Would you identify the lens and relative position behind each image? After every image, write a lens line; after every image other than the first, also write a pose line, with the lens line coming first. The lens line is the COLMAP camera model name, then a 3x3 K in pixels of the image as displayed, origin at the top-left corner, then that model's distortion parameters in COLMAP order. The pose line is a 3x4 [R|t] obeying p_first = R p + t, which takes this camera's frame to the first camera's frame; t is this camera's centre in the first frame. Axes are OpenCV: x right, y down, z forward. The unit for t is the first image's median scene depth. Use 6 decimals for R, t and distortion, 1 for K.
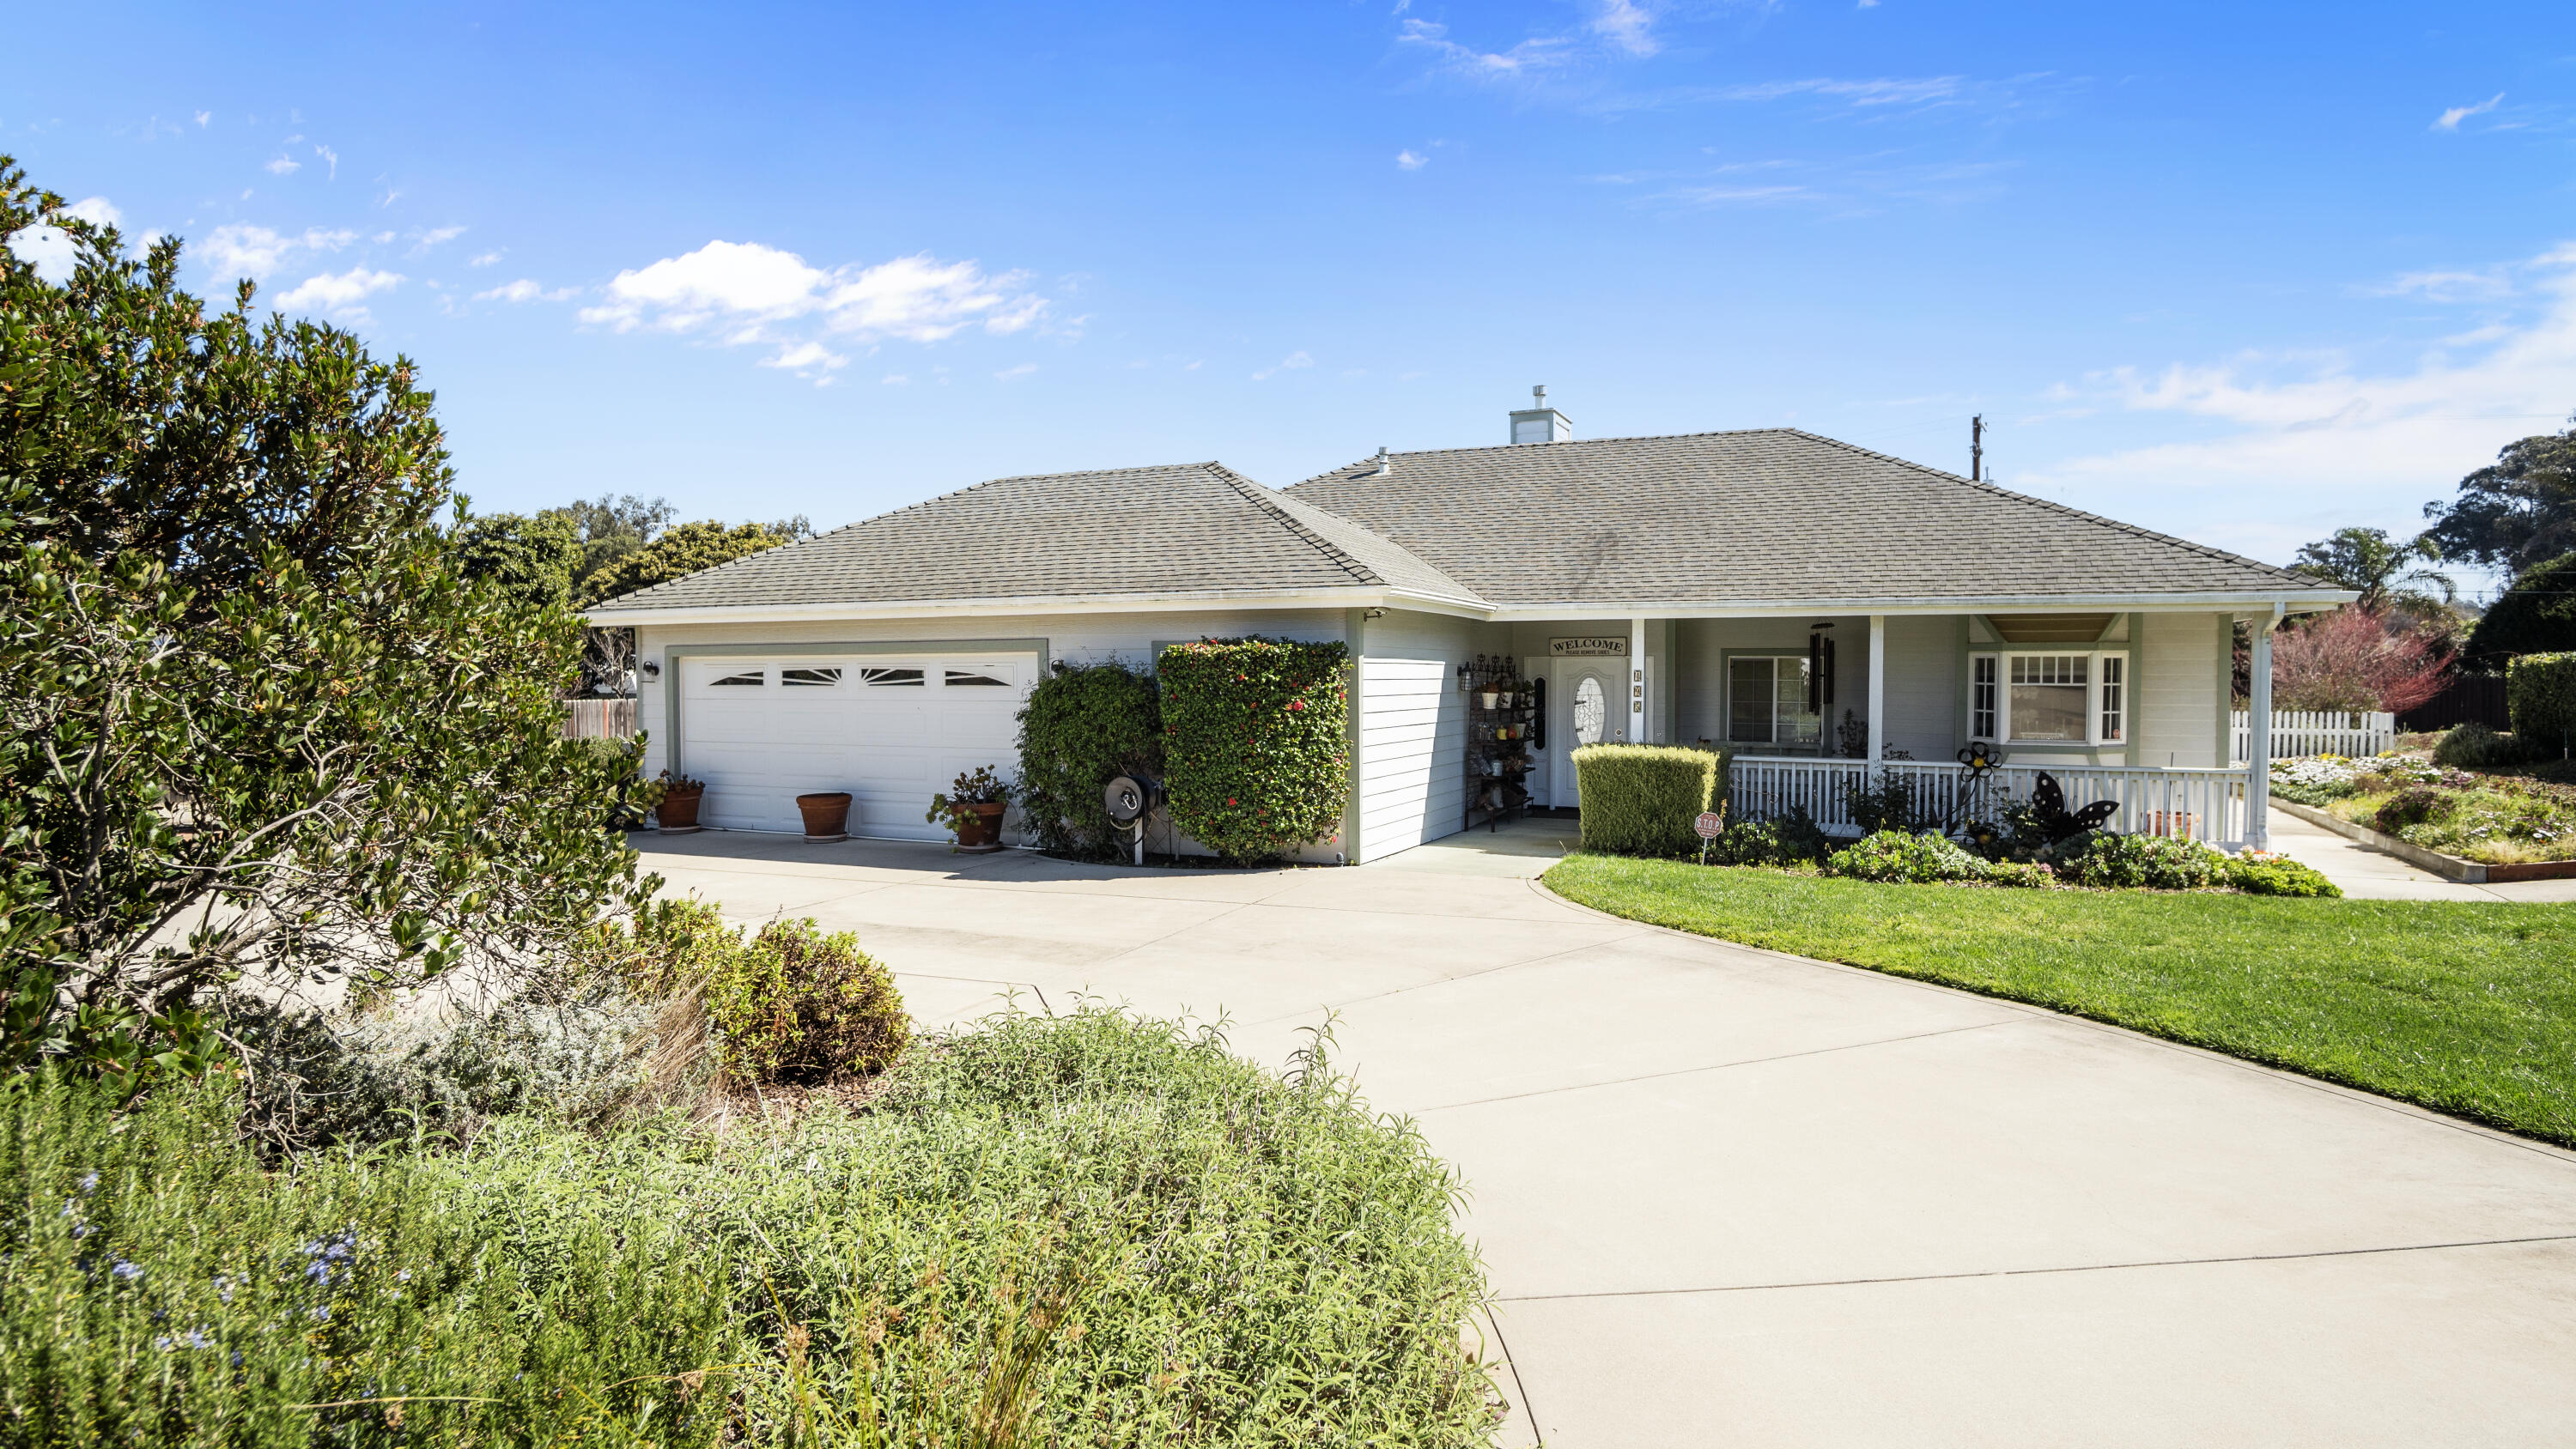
lens RADIAL K [[1470.7, 0, 1261.8], [0, 1470.7, 725.2], [0, 0, 1]] dist [-0.021398, 0.002372]
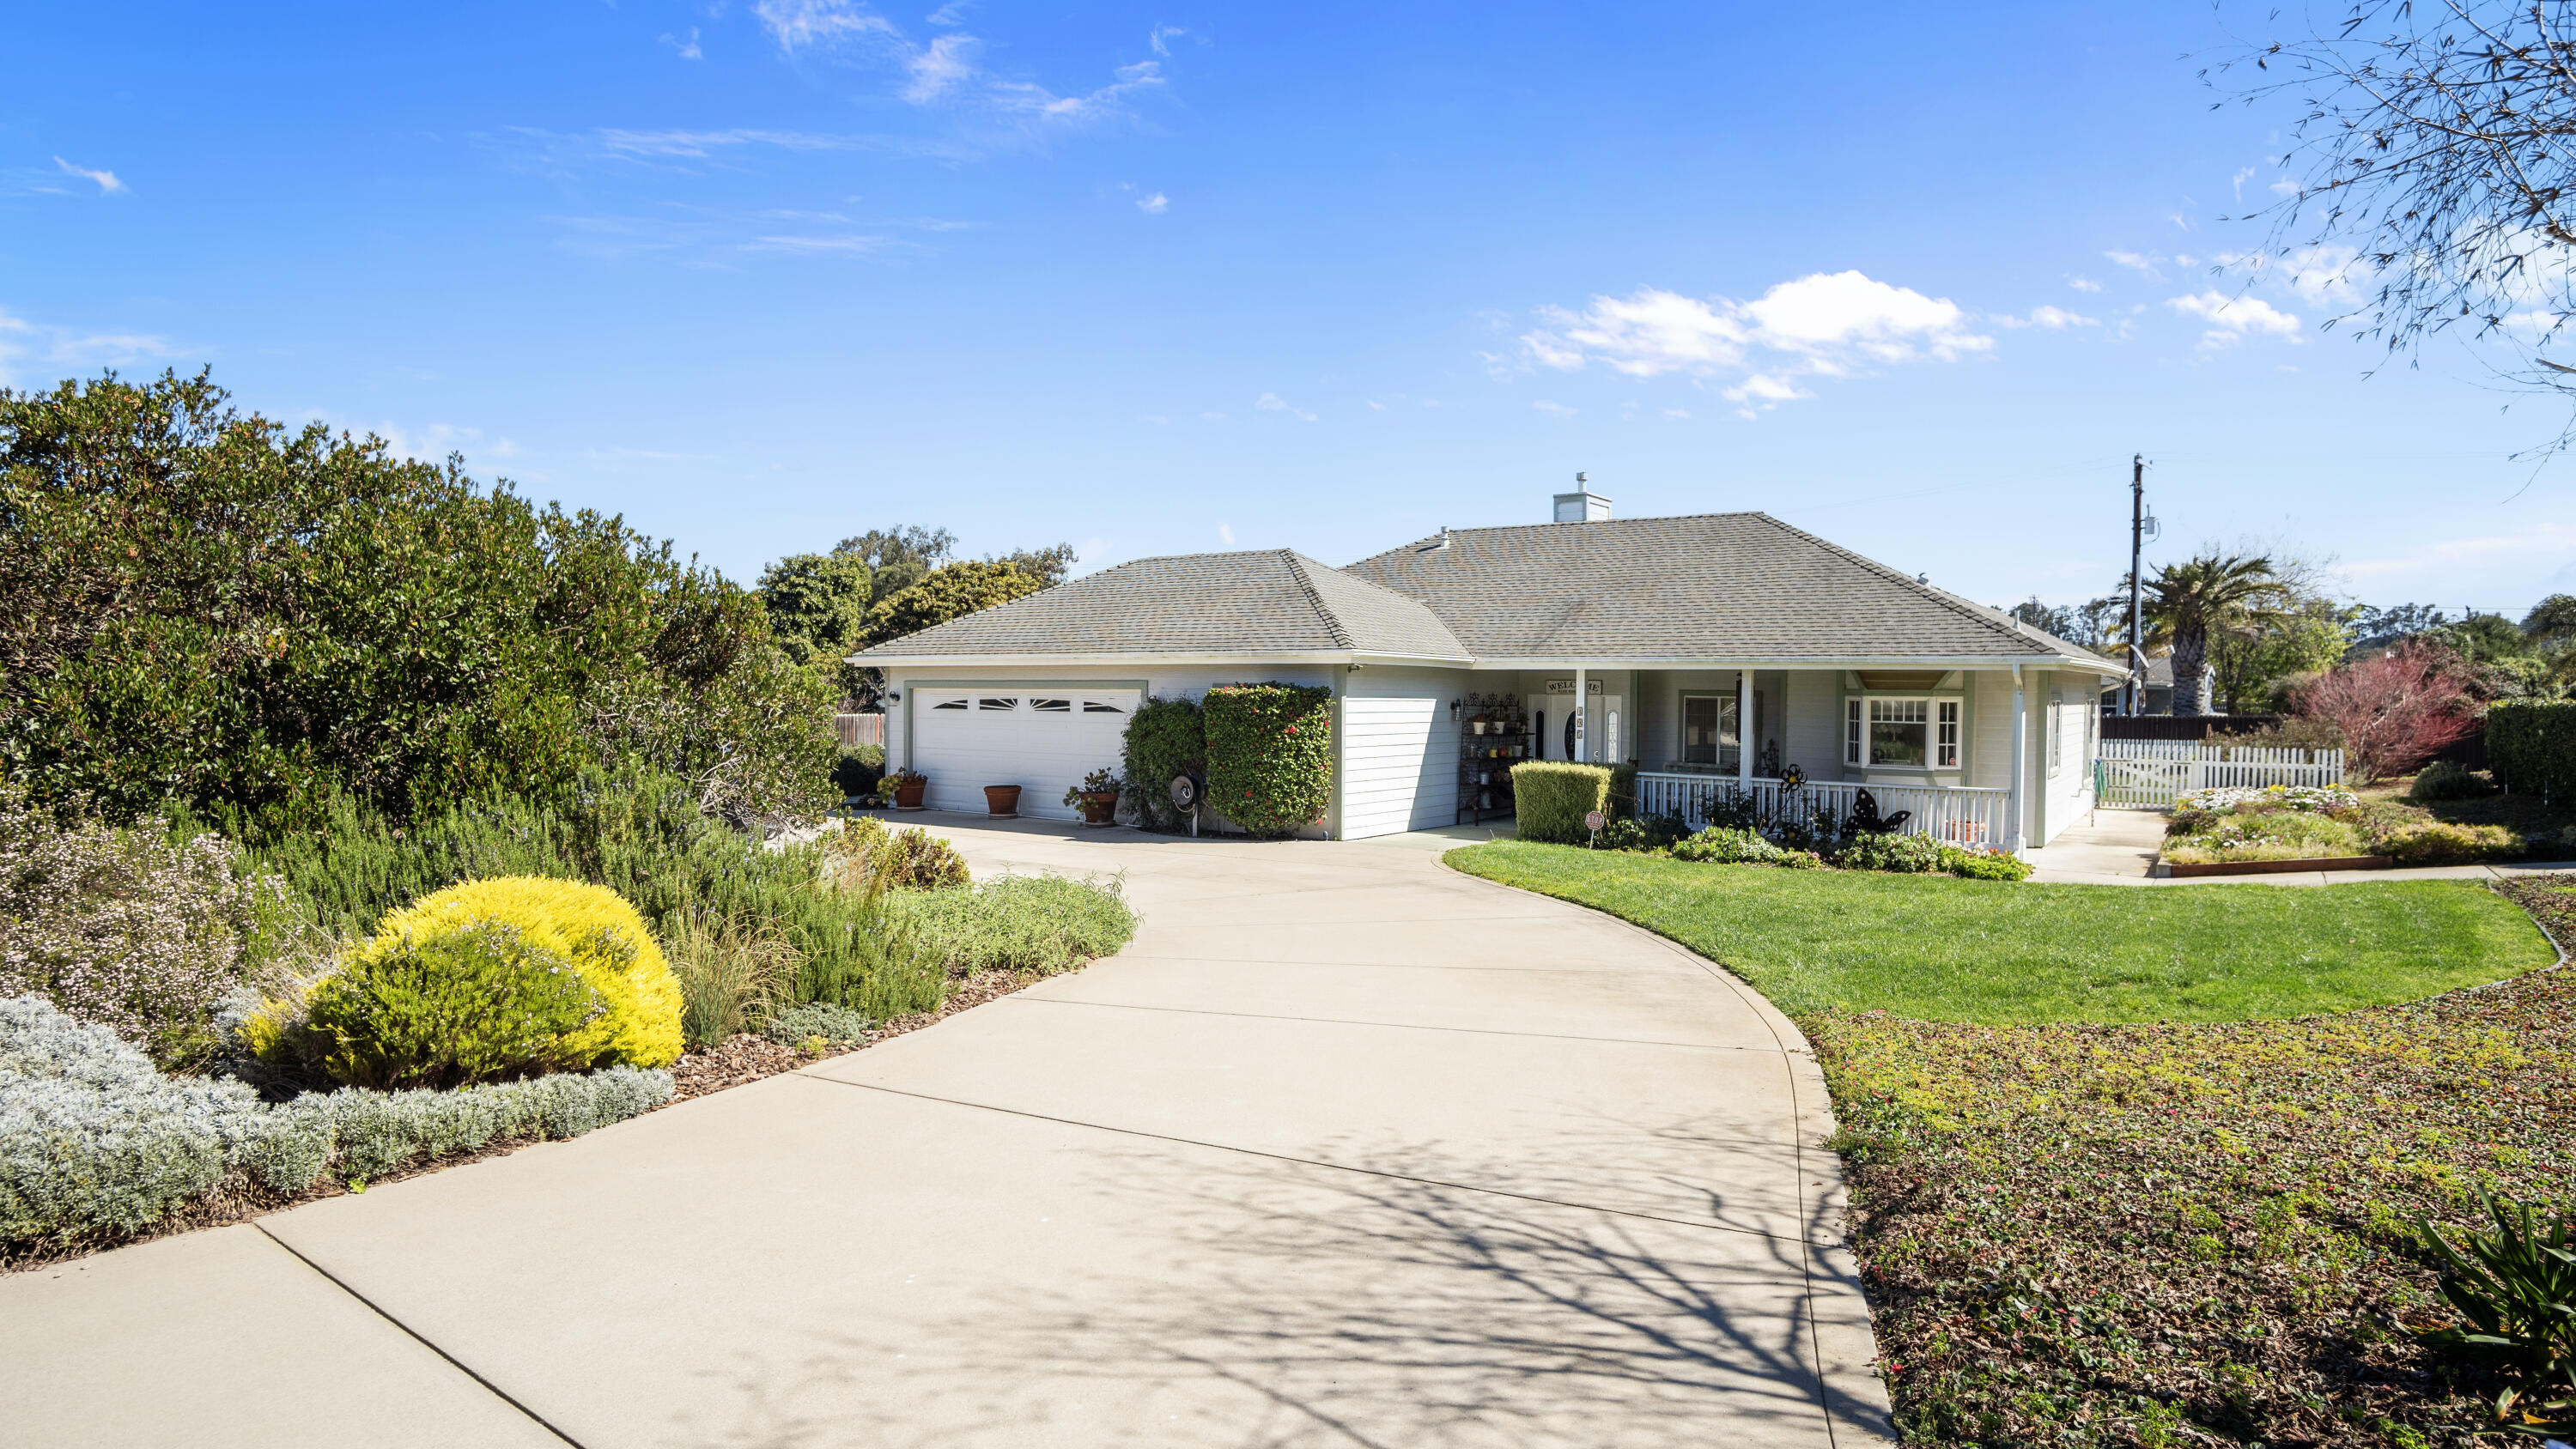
lens RADIAL K [[1533.8, 0, 1232.2], [0, 1533.8, 720.9], [0, 0, 1]] dist [-0.004019, 0.000380]
pose [[0.978342, 0.014448, -0.206489, 0.244759], [-0.017503, 0.999763, -0.012977, -0.001143], [0.206253, 0.016310, 0.978363, -0.451411]]
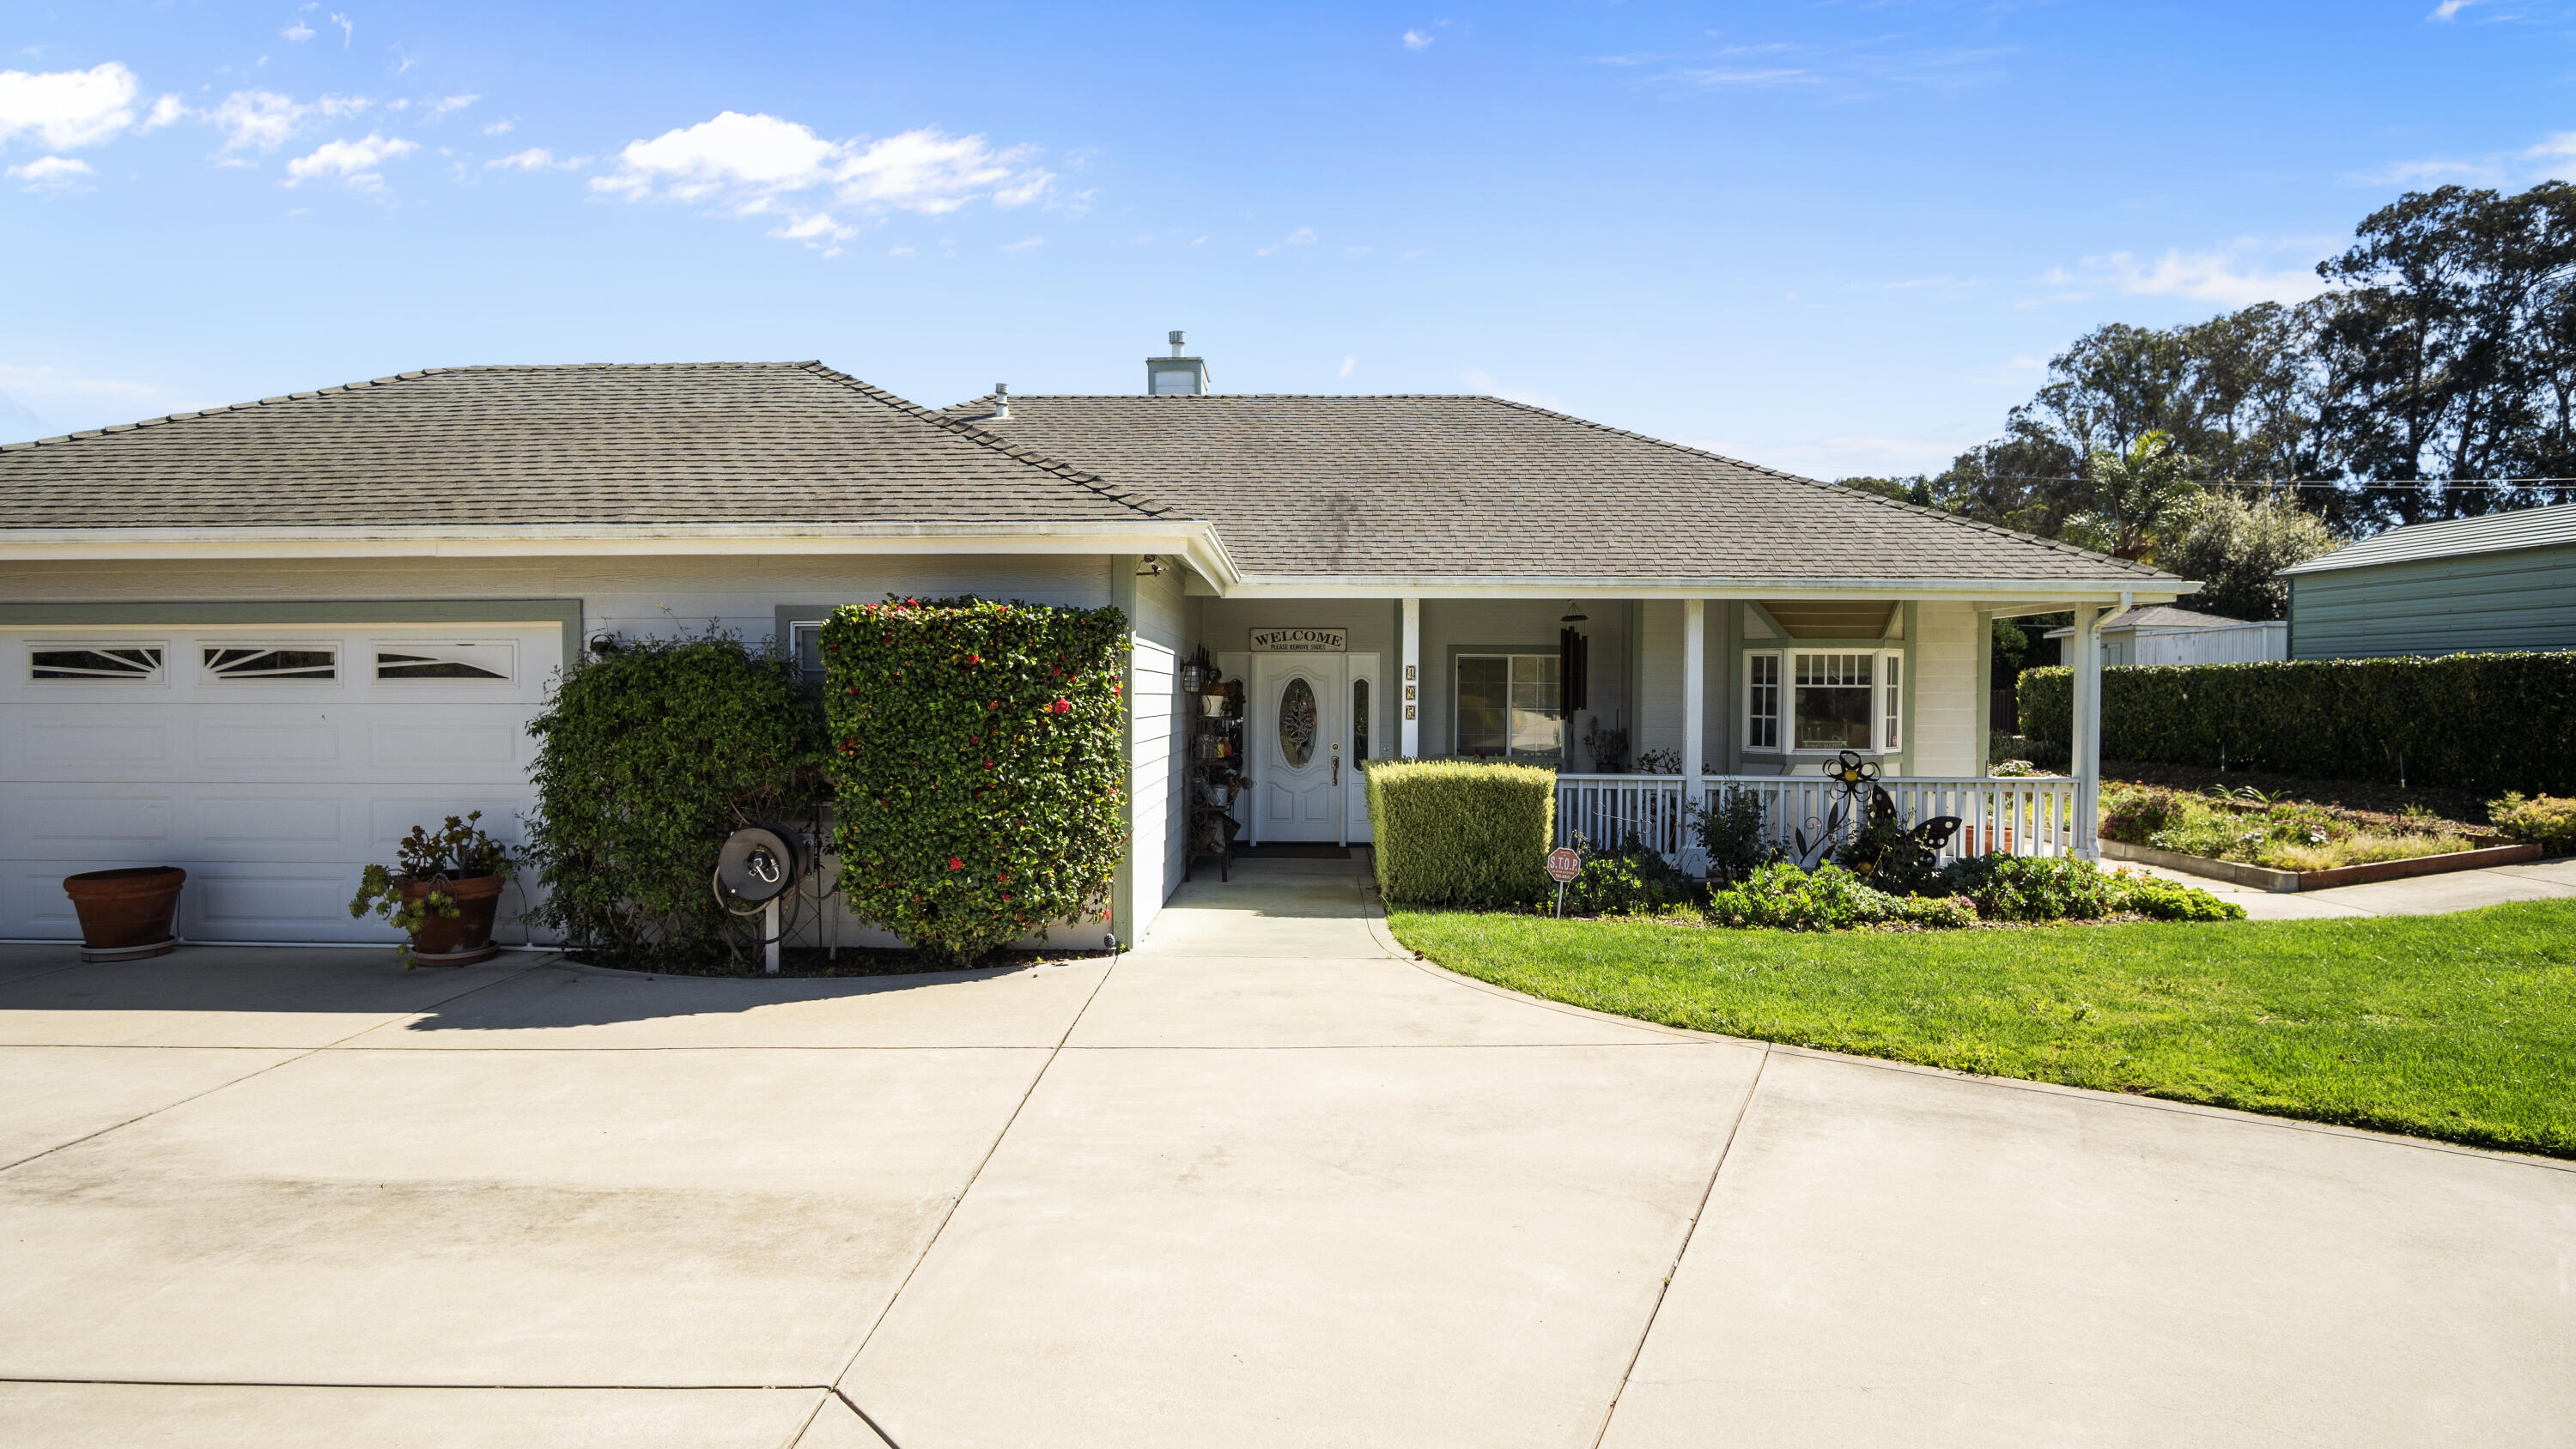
lens RADIAL K [[1424.7, 0, 1279.4], [0, 1424.7, 719.4], [0, 0, 1]] dist [-0.030316, 0.009904]
pose [[0.915975, -0.003432, 0.401222, -0.115444], [0.011463, 0.999779, -0.017619, 0.003729], [-0.401073, 0.020738, 0.915812, 0.351559]]
